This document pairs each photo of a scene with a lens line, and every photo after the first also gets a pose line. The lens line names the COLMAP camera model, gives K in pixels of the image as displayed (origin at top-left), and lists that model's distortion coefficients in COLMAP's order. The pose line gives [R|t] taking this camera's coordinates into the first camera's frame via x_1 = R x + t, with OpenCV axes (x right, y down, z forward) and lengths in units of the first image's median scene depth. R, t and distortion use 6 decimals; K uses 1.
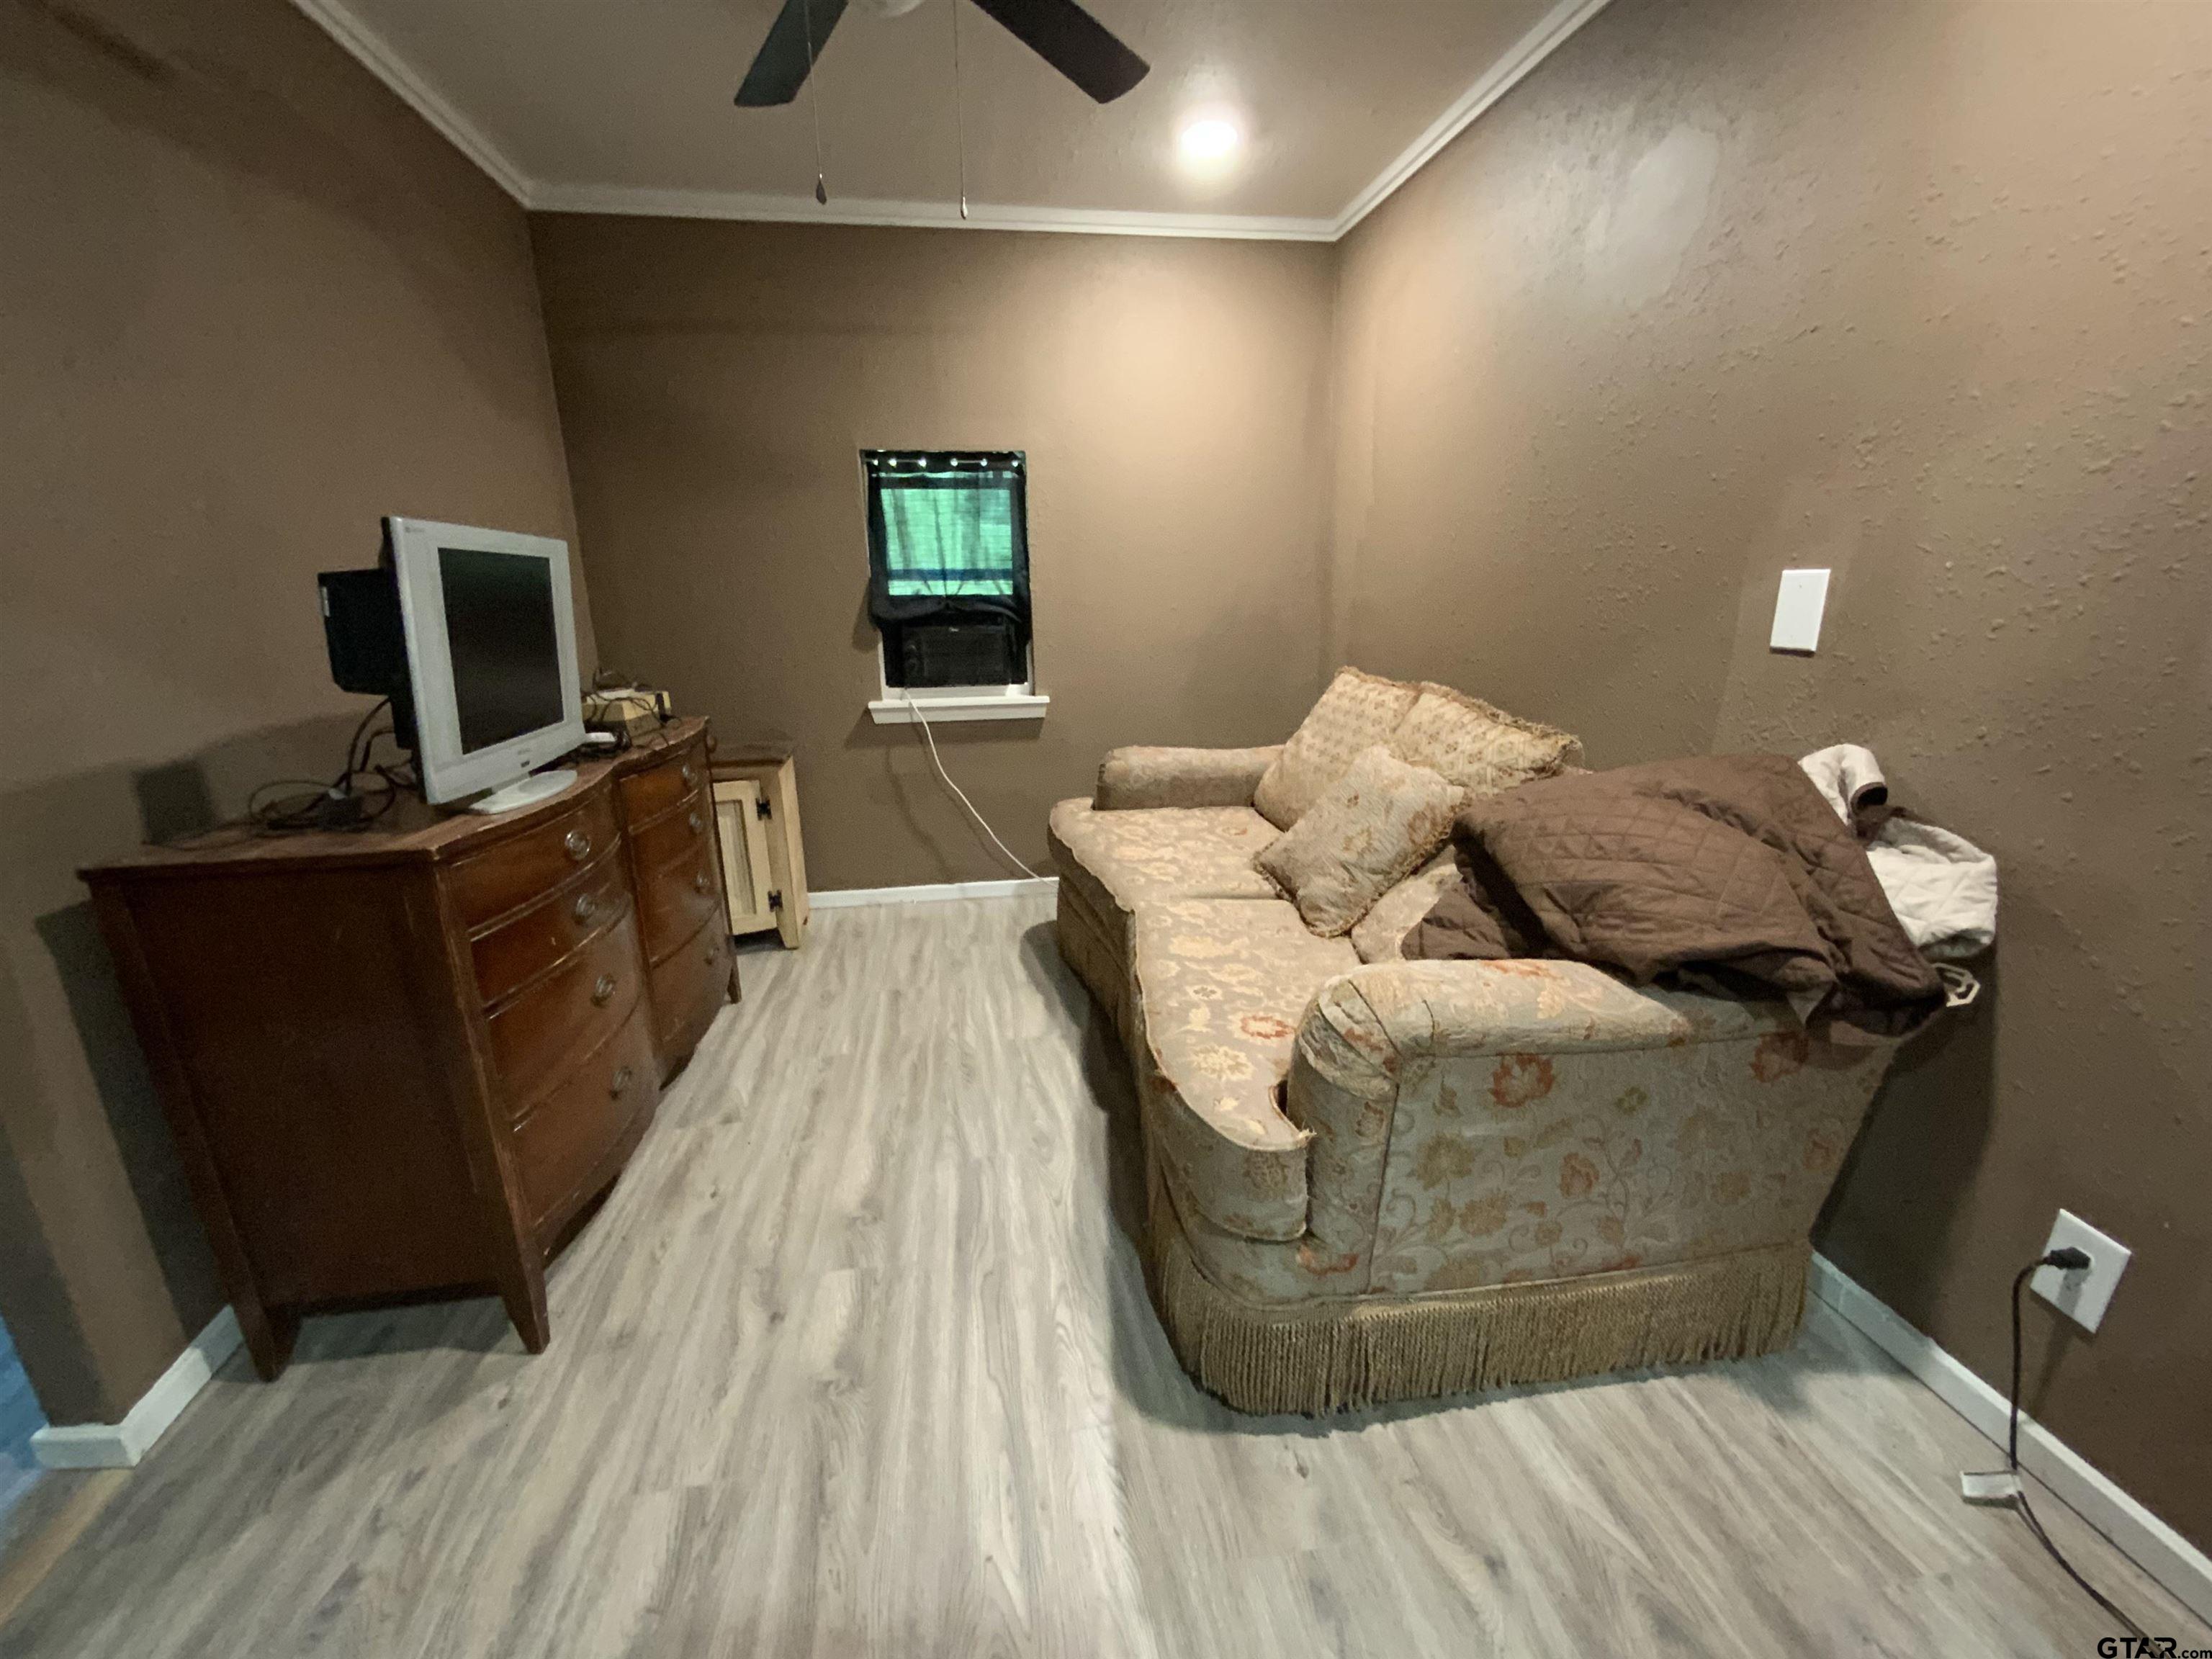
lens RADIAL K [[902.9, 0, 1106.0], [0, 902.9, 829.5], [0, 0, 1]] dist [0.029173, -0.016989]
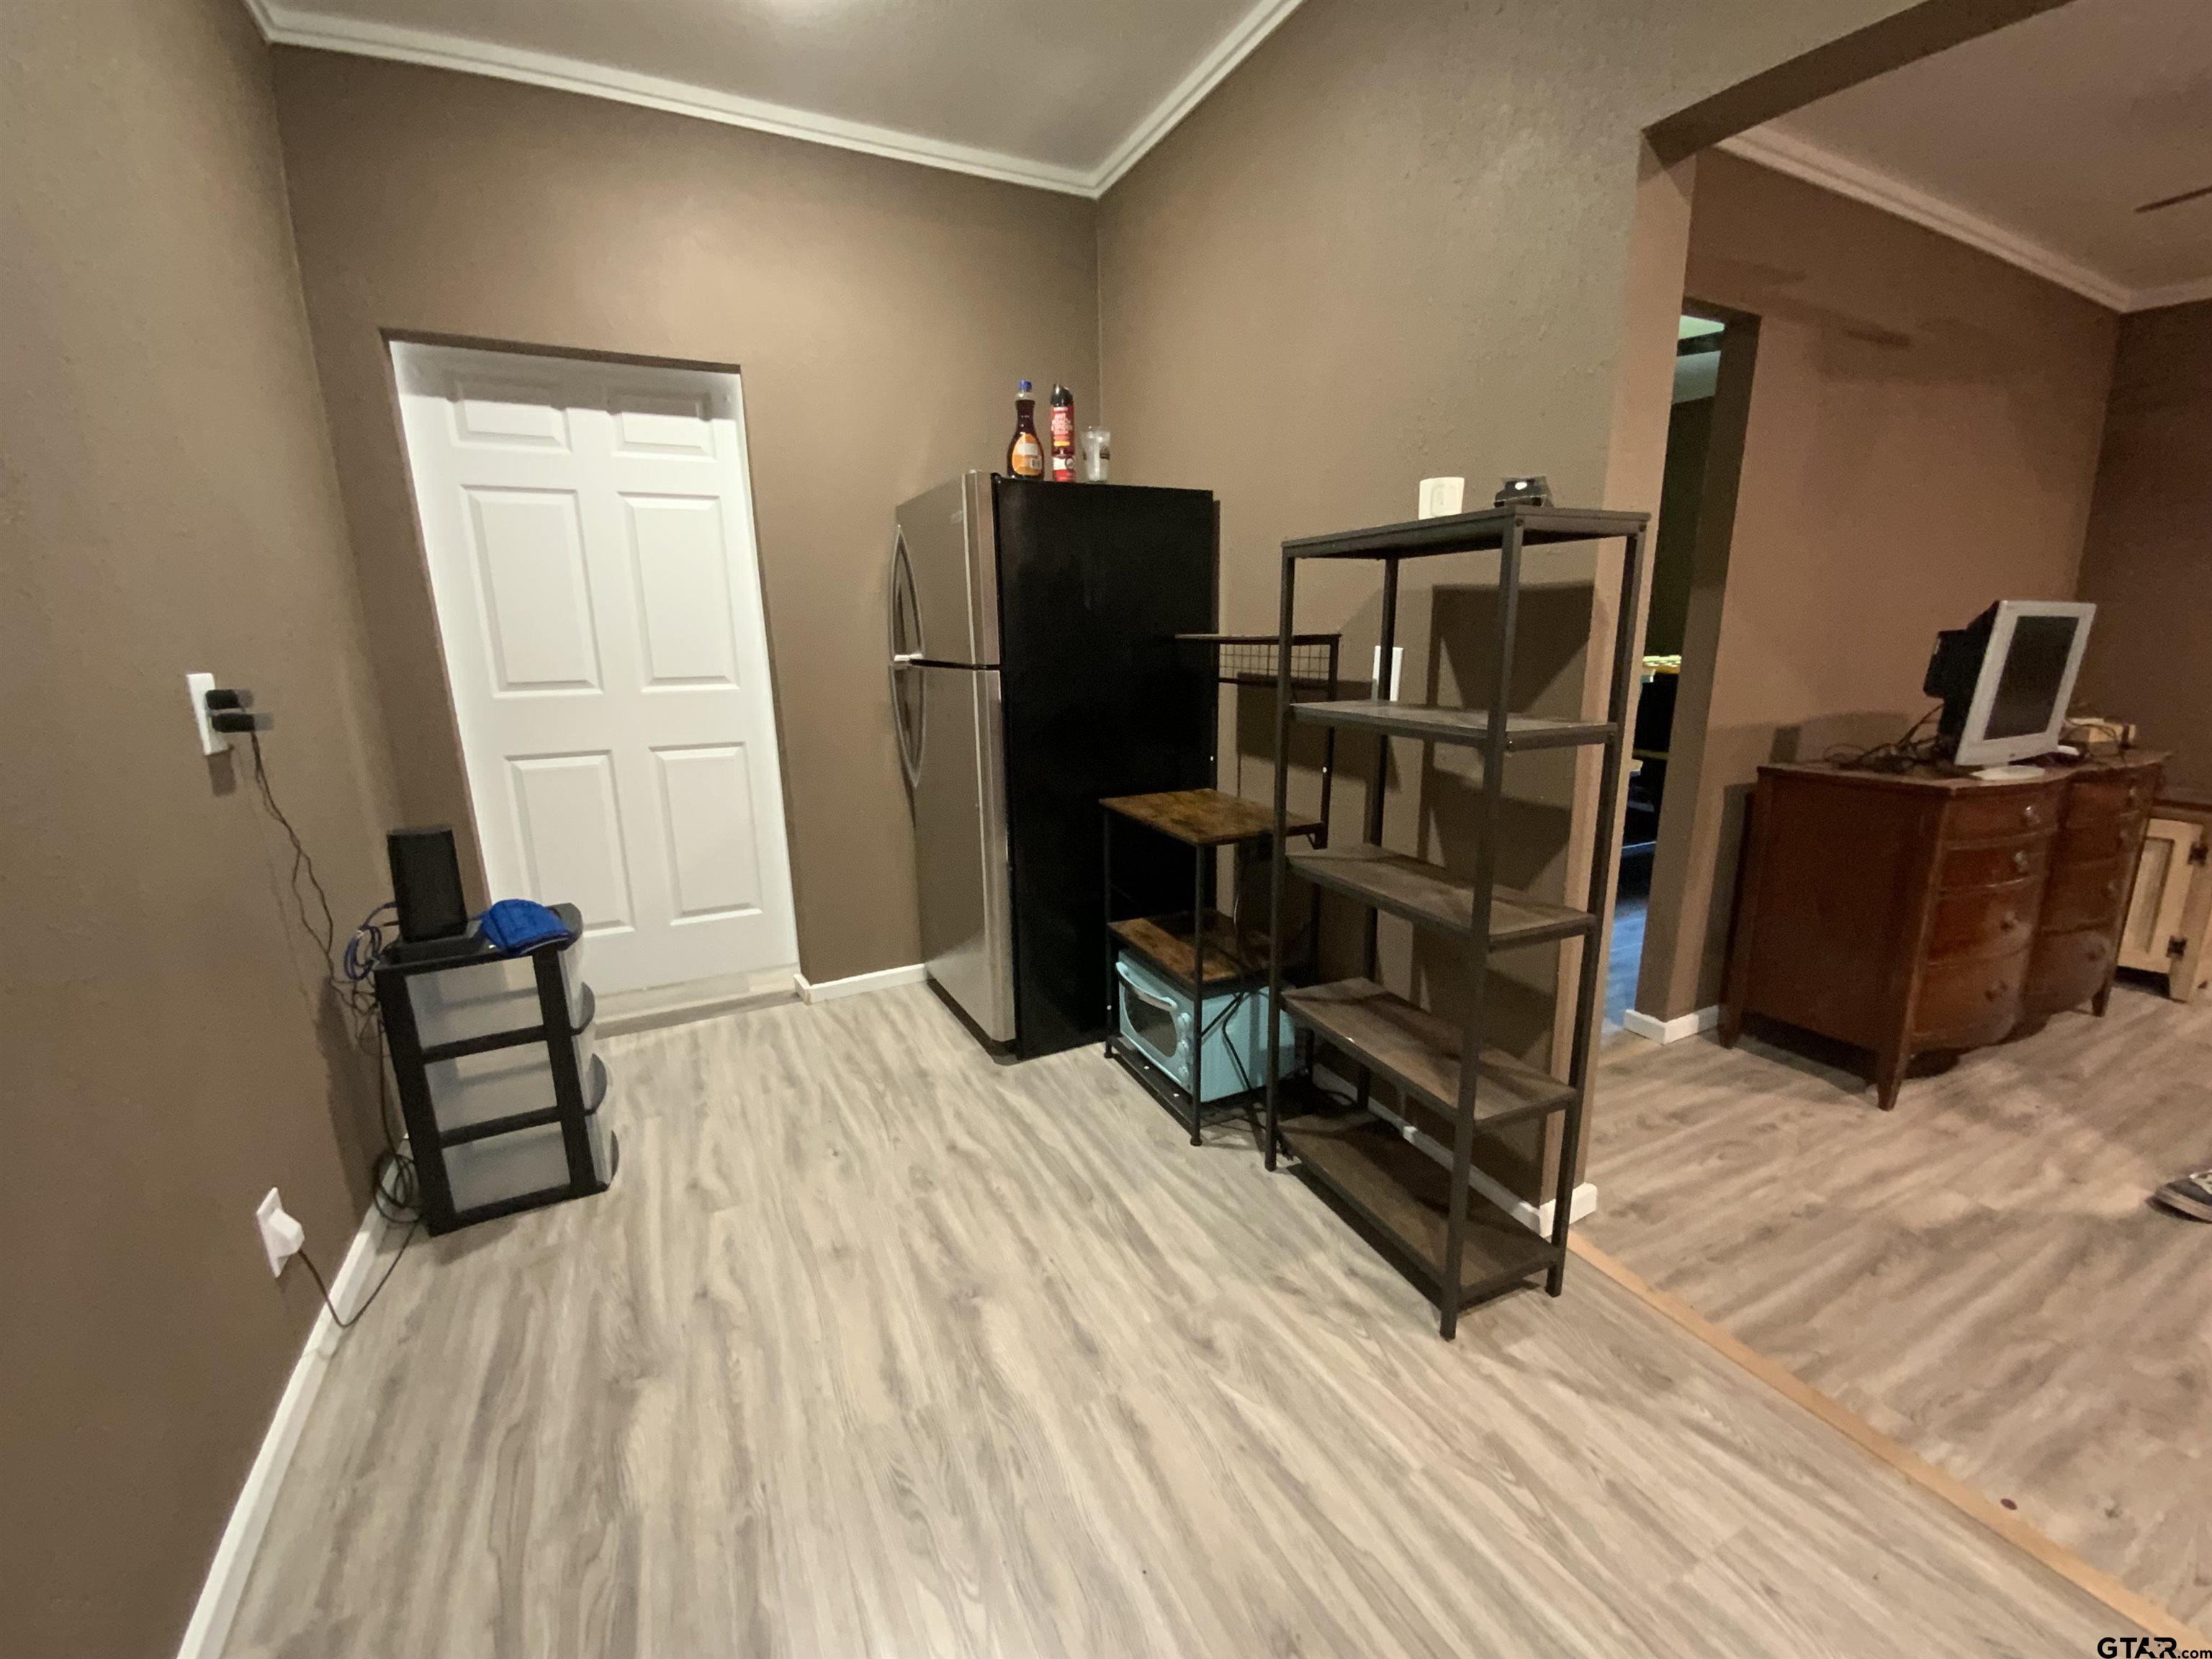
lens RADIAL K [[884.4, 0, 1083.3], [0, 884.4, 827.4], [0, 0, 1]] dist [0.029982, -0.021579]
pose [[0.284875, 0.219213, -0.933163, 0.323894], [-0.246149, 0.957585, 0.149806, 0.204098], [0.926422, 0.187022, 0.326751, -0.889714]]
